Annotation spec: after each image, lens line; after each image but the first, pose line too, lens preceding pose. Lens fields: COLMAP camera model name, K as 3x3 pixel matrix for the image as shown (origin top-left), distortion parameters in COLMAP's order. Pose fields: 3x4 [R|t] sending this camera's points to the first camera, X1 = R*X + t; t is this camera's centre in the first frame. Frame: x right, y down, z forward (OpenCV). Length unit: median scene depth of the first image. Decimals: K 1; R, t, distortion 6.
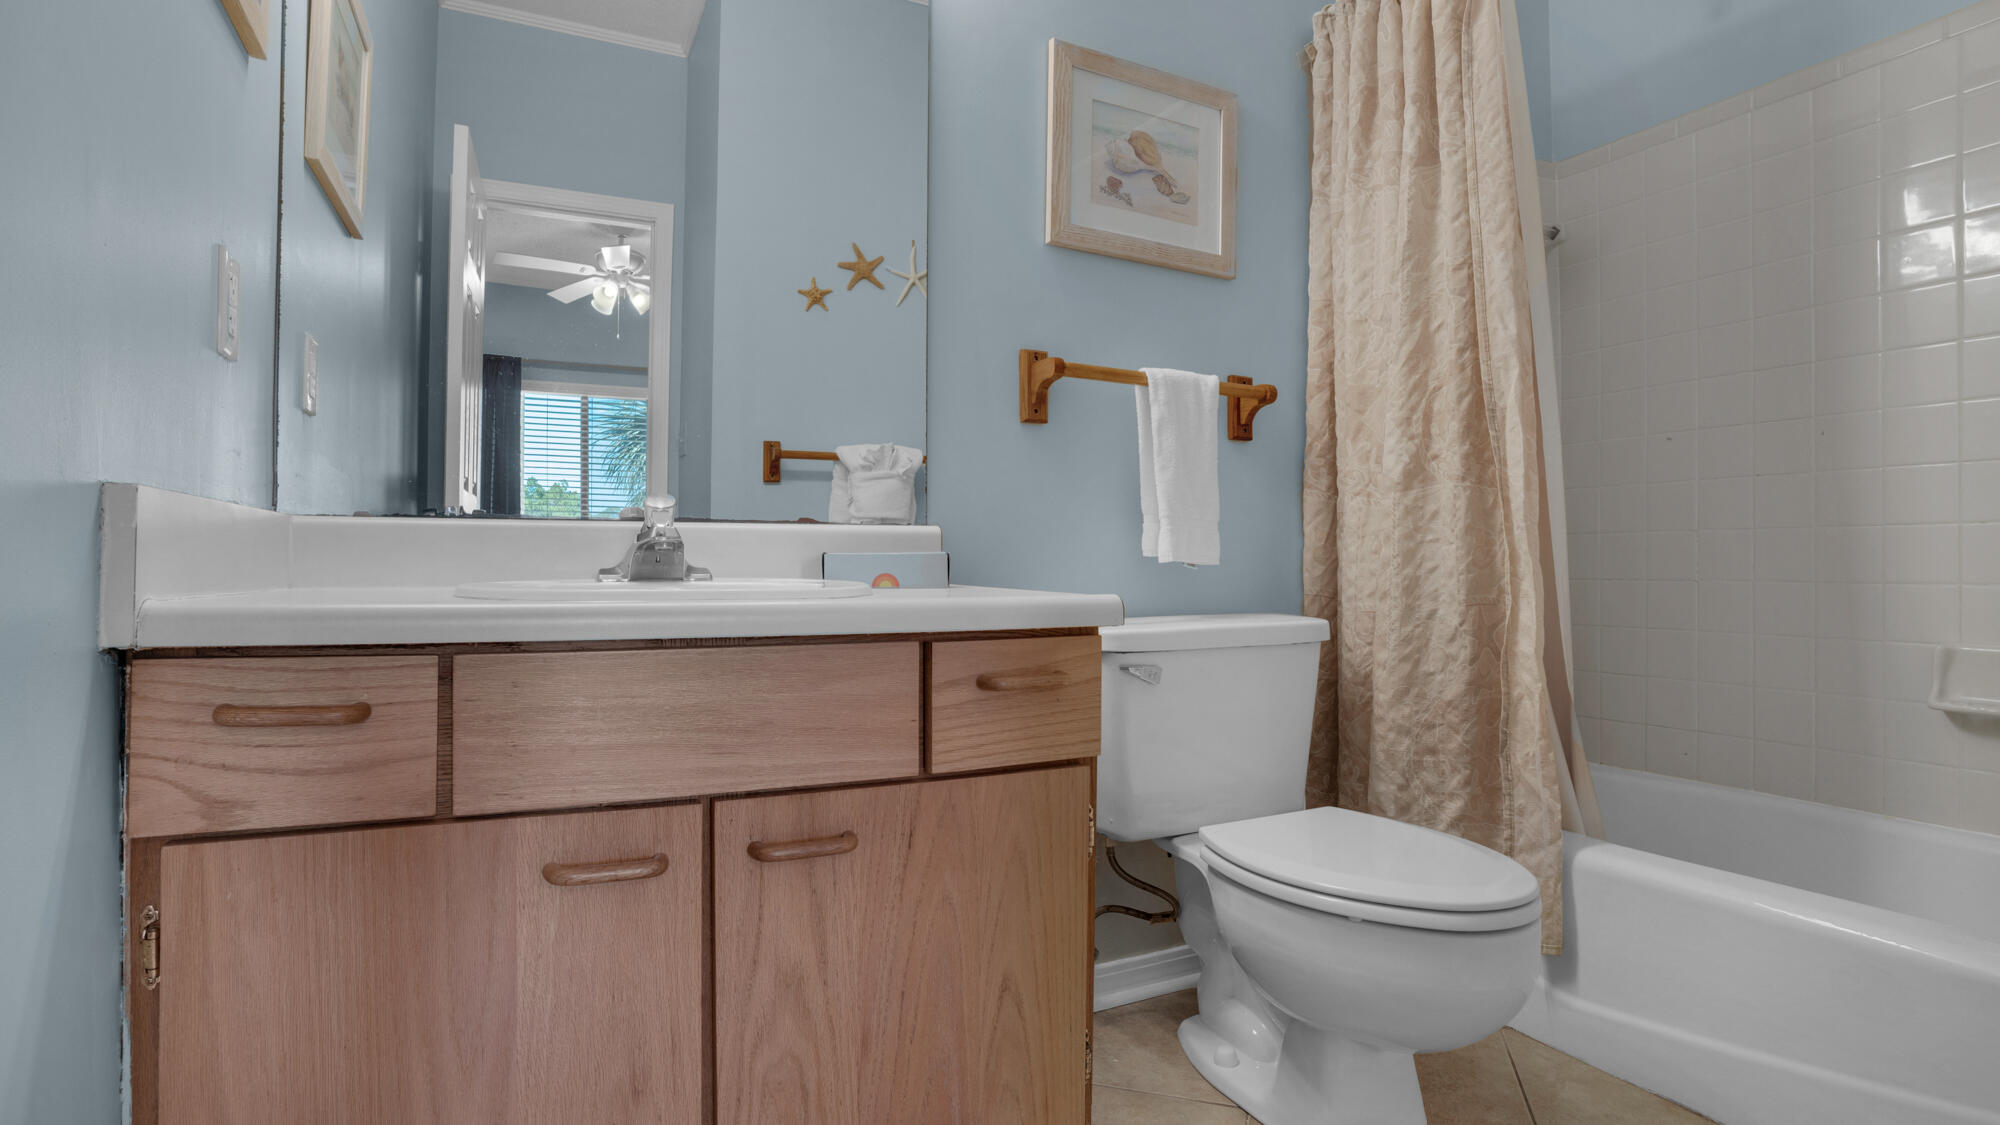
lens RADIAL K [[1044.8, 0, 1007.9], [0, 1044.8, 562.6], [0, 0, 1]] dist [-0.039774, 0.006369]
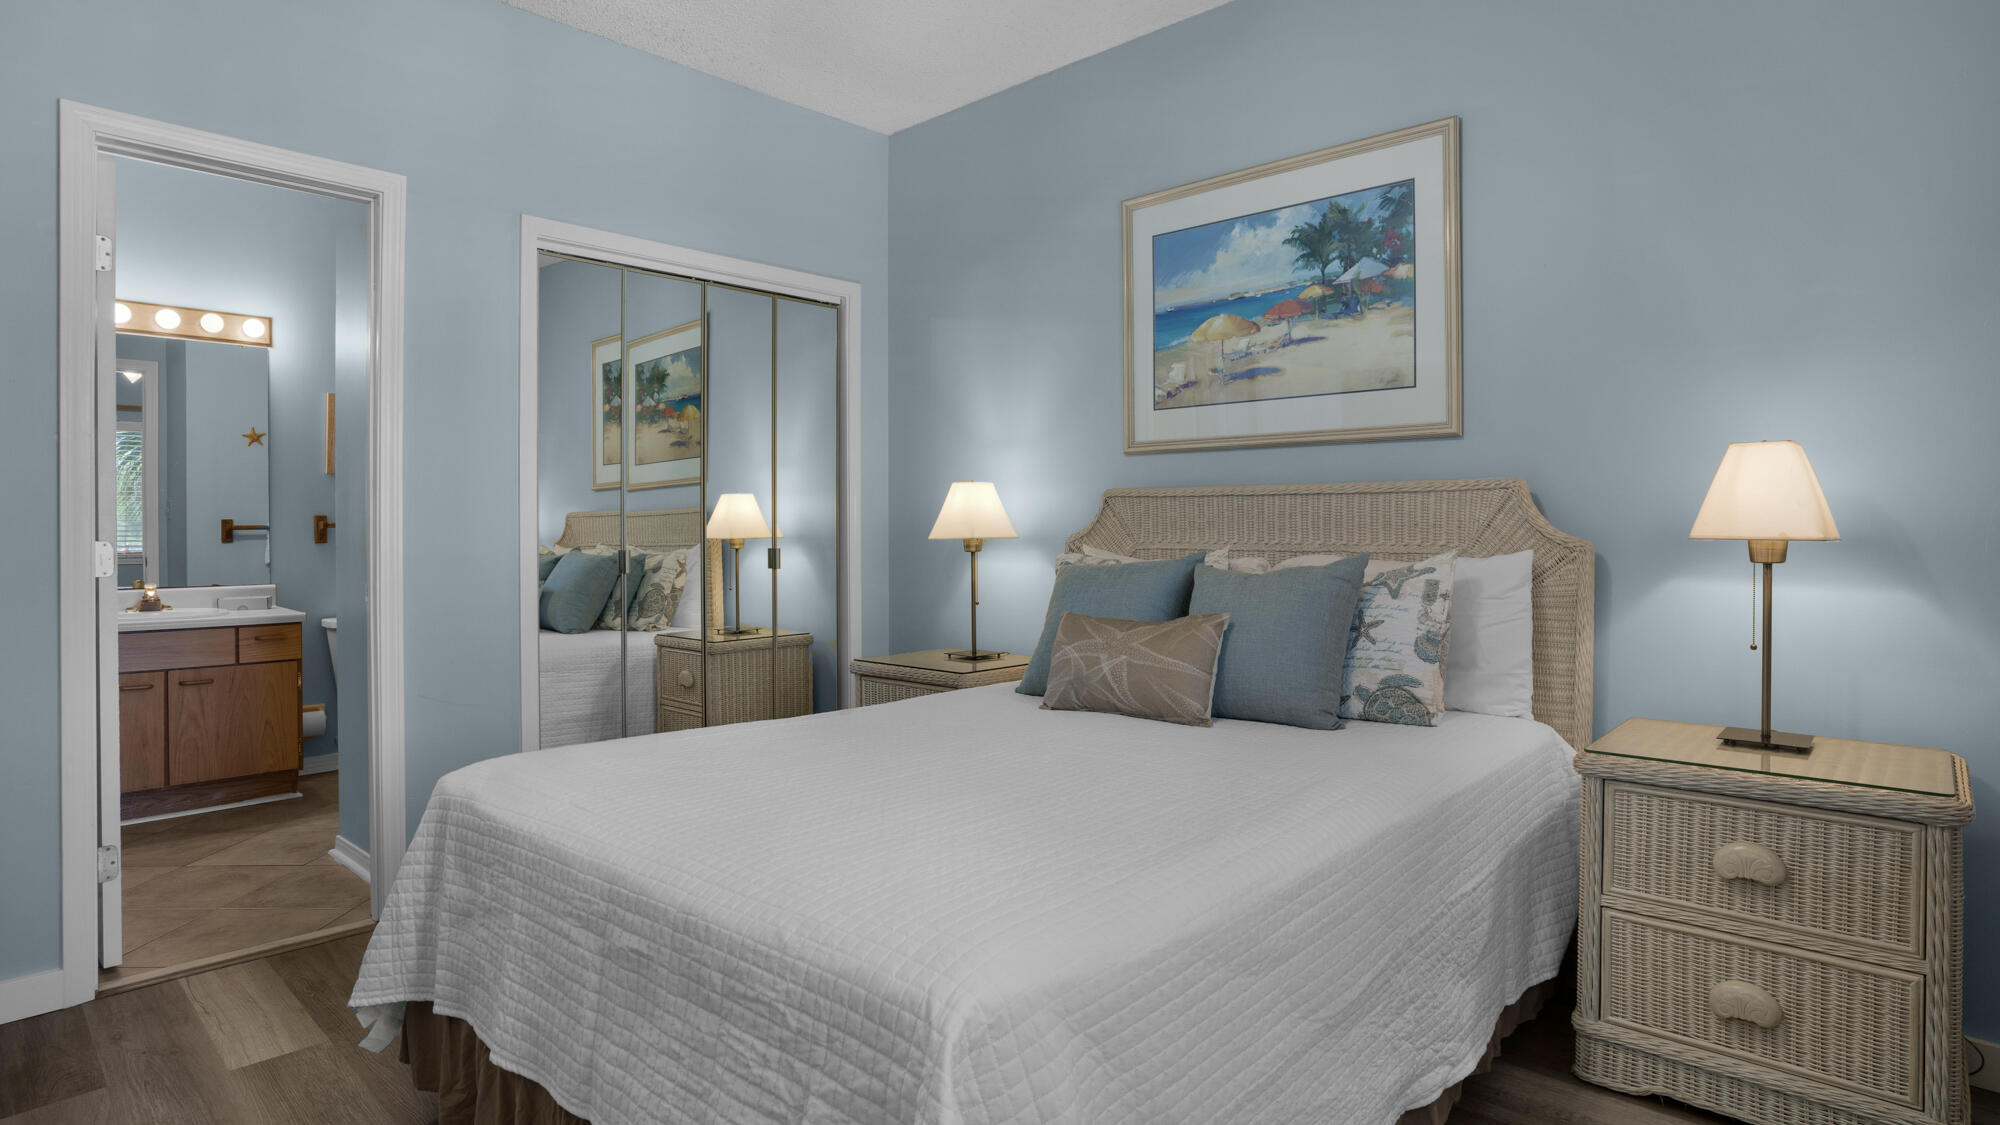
lens RADIAL K [[1069.1, 0, 988.2], [0, 1069.1, 548.4], [0, 0, 1]] dist [-0.004222, -0.000626]
pose [[0.944571, -0.016907, 0.327871, 0.949717], [0.012046, 0.999785, 0.016851, -0.187319], [-0.328085, -0.011967, 0.944572, -2.719137]]
